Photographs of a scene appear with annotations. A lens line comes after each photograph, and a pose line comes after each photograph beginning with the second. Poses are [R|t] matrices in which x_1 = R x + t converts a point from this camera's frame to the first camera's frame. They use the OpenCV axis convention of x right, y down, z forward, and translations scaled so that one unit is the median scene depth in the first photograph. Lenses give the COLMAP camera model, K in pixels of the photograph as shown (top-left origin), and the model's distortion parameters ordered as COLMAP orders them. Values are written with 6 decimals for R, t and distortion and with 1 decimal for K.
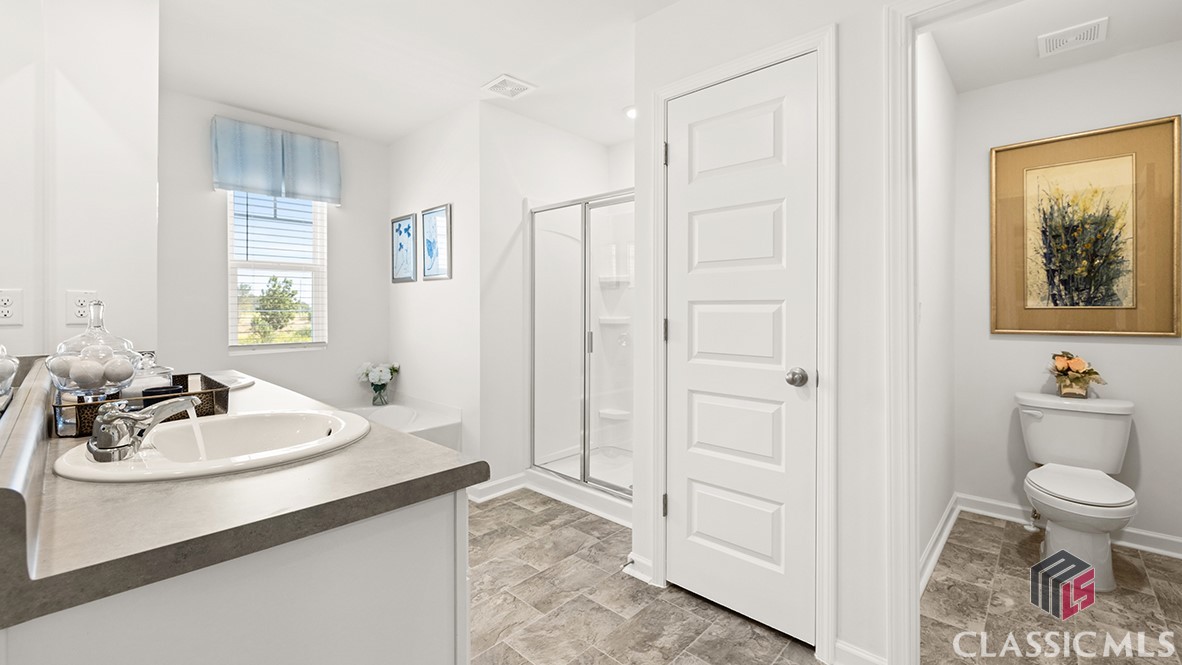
lens RADIAL K [[493.7, 0, 587.8], [0, 493.7, 296.2], [0, 0, 1]] dist [0.000366, -0.000006]
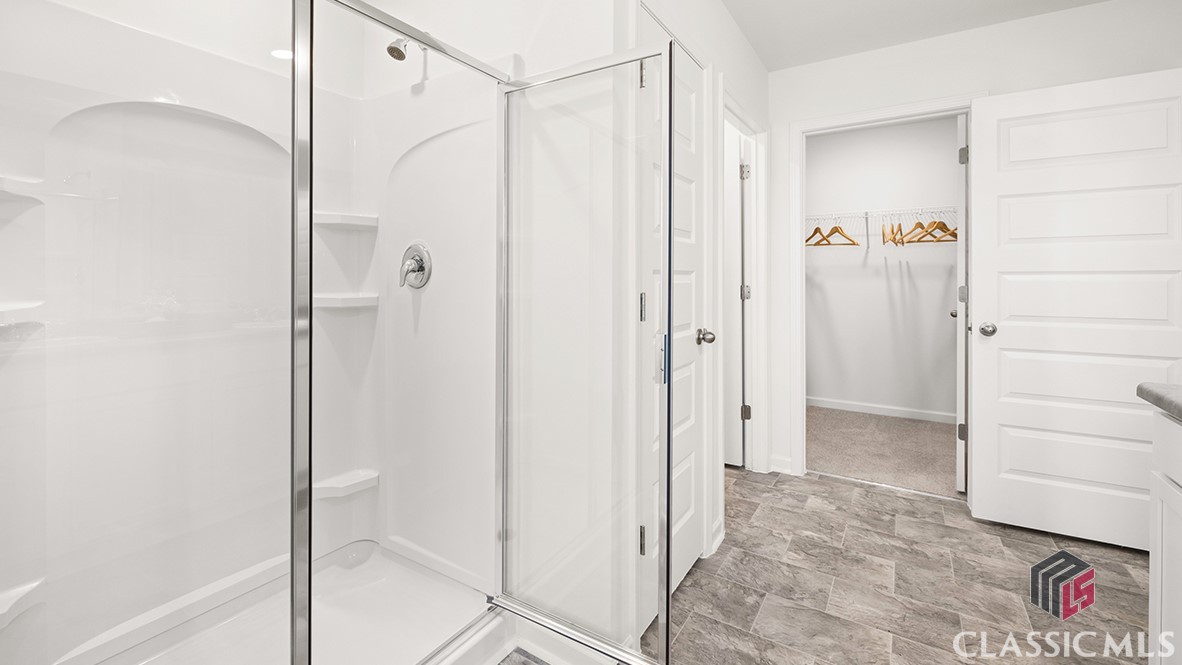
lens RADIAL K [[502.5, 0, 589.9], [0, 502.5, 278.0], [0, 0, 1]] dist [-0.000889, -0.000112]
pose [[-0.193248, -0.007274, 0.981123, -0.698045], [-0.025332, 0.999676, 0.002422, 0.033851], [-0.980823, -0.024385, -0.193370, 1.512844]]
